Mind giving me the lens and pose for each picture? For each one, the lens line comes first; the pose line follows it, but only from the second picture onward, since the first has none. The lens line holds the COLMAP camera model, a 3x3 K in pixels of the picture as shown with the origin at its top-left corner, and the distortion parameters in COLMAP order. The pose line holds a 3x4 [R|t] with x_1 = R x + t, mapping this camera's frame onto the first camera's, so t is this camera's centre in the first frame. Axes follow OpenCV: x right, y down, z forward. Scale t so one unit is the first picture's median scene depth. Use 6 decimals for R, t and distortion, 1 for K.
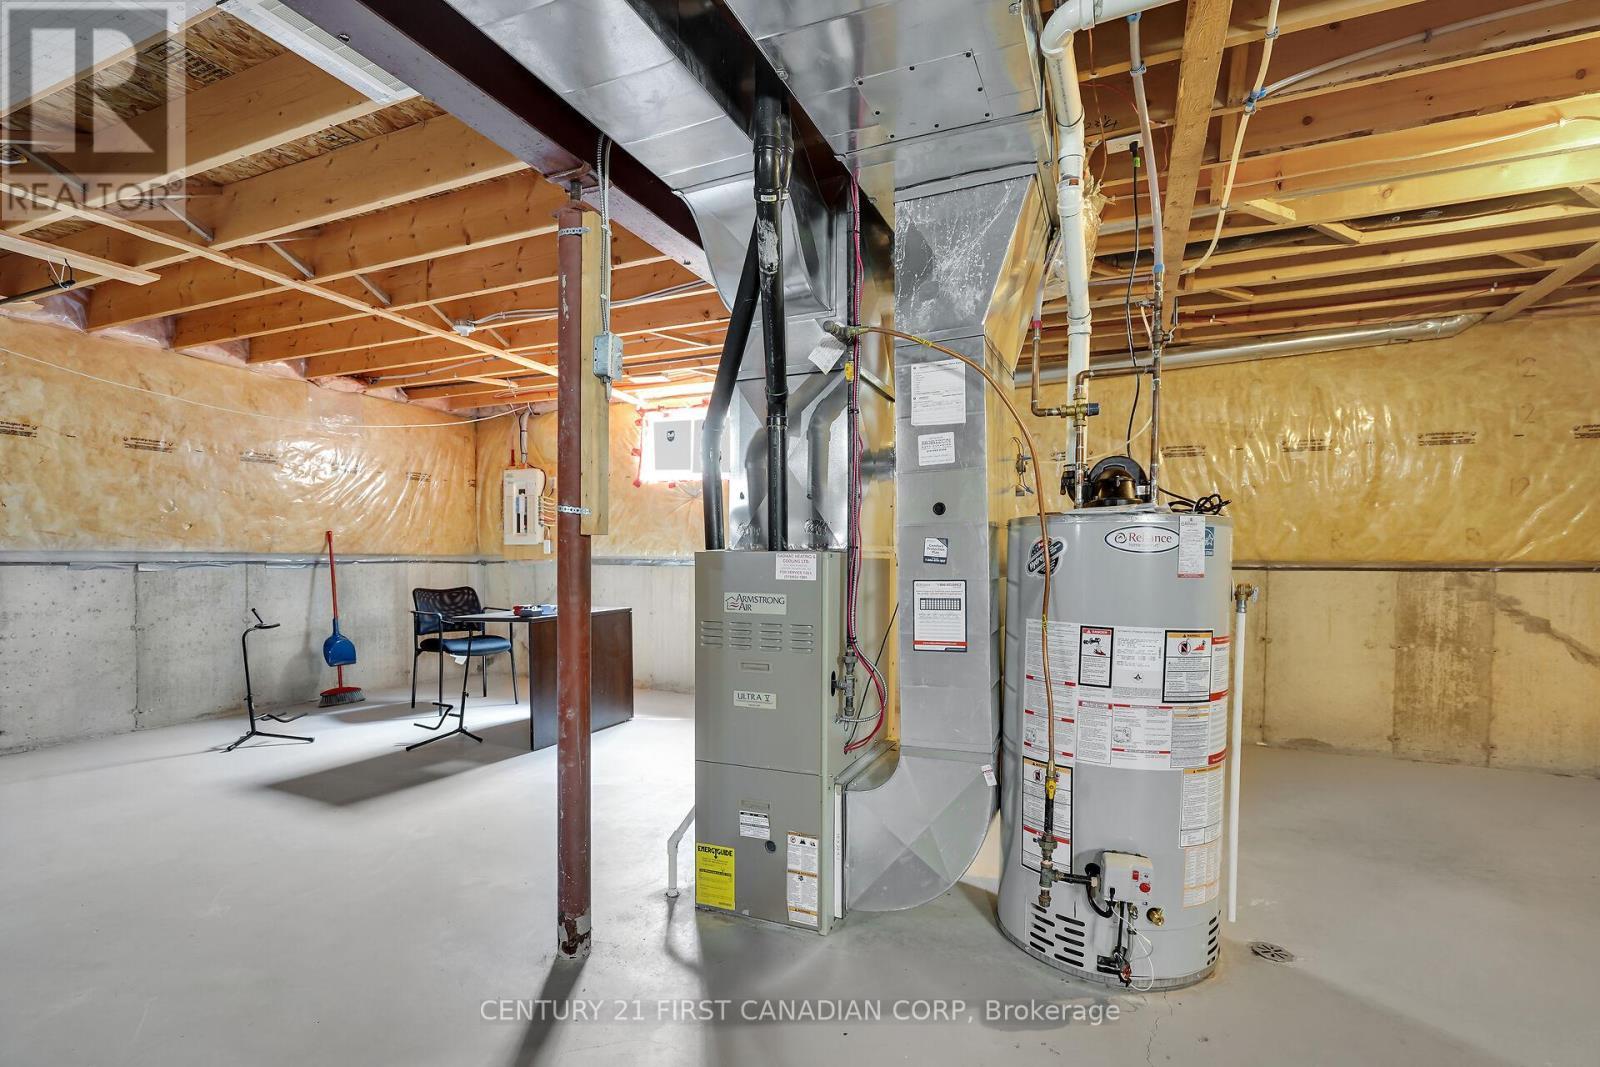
lens RADIAL K [[756.5, 0, 796.4], [0, 756.5, 577.6], [0, 0, 1]] dist [-0.000416, 0.000037]
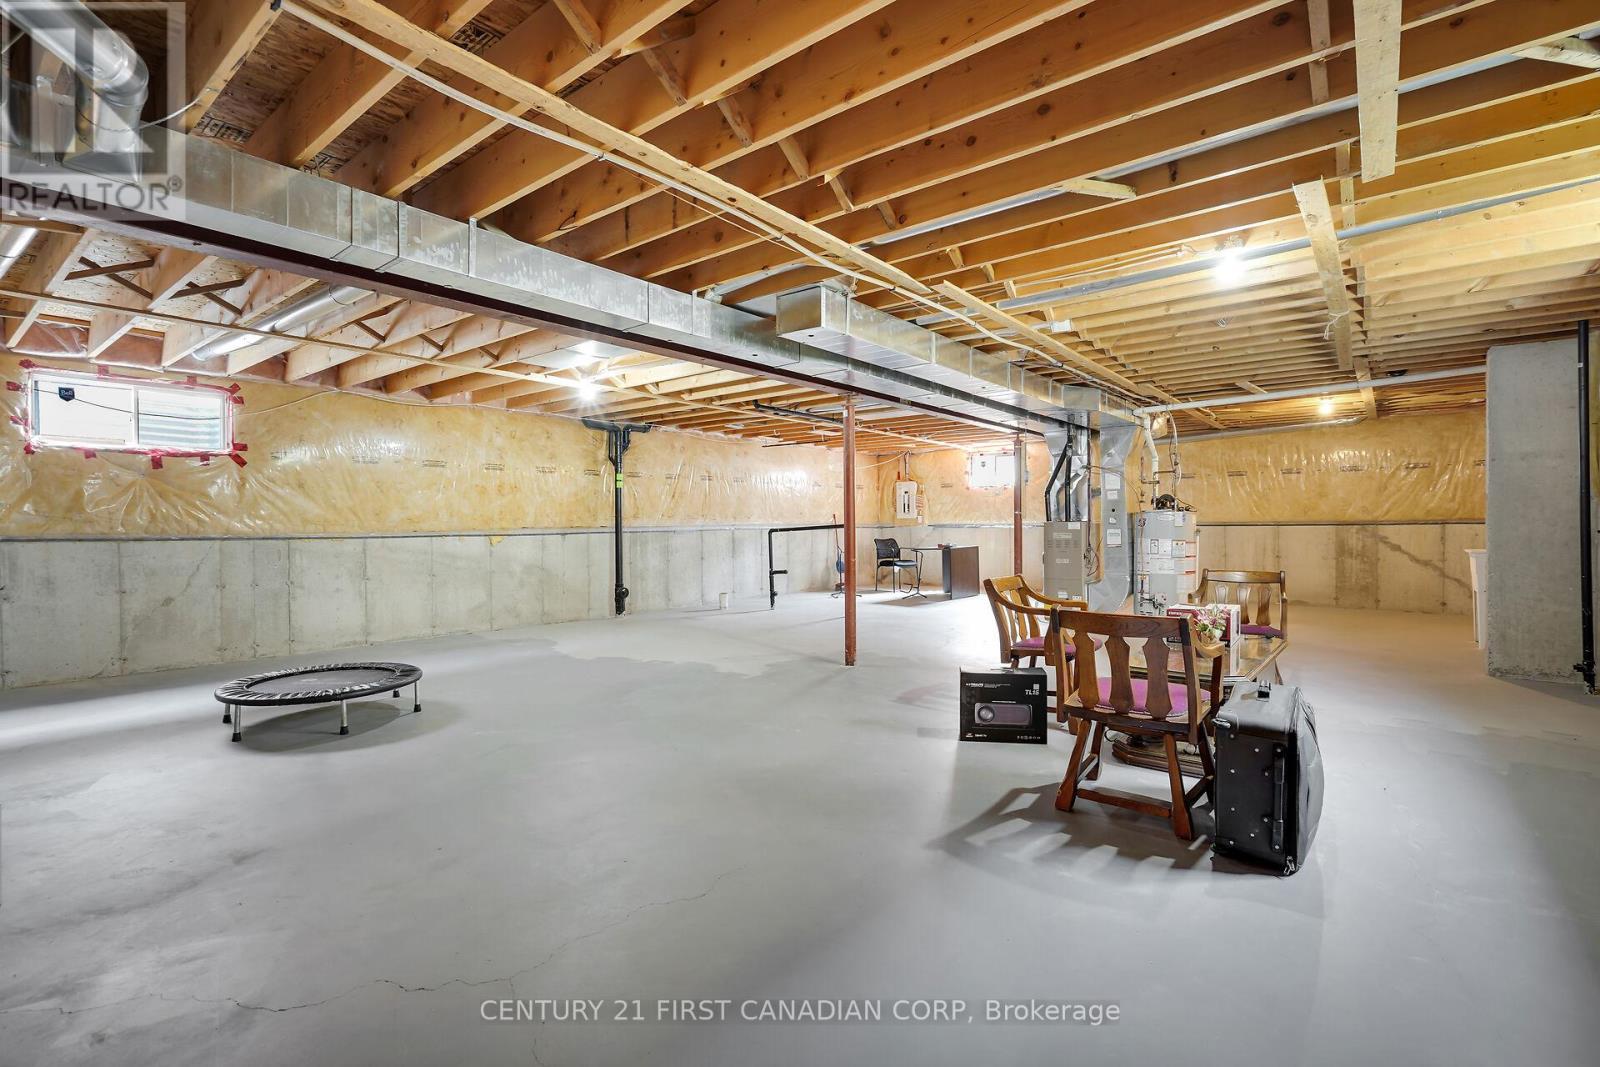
lens RADIAL K [[740.9, 0, 797.9], [0, 740.9, 536.9], [0, 0, 1]] dist [-0.001329, 0.000135]
pose [[0.967015, -0.009197, -0.254553, -0.223385], [0.007241, 0.999937, -0.008620, 0.036070], [0.254616, 0.006492, 0.967020, -1.671847]]
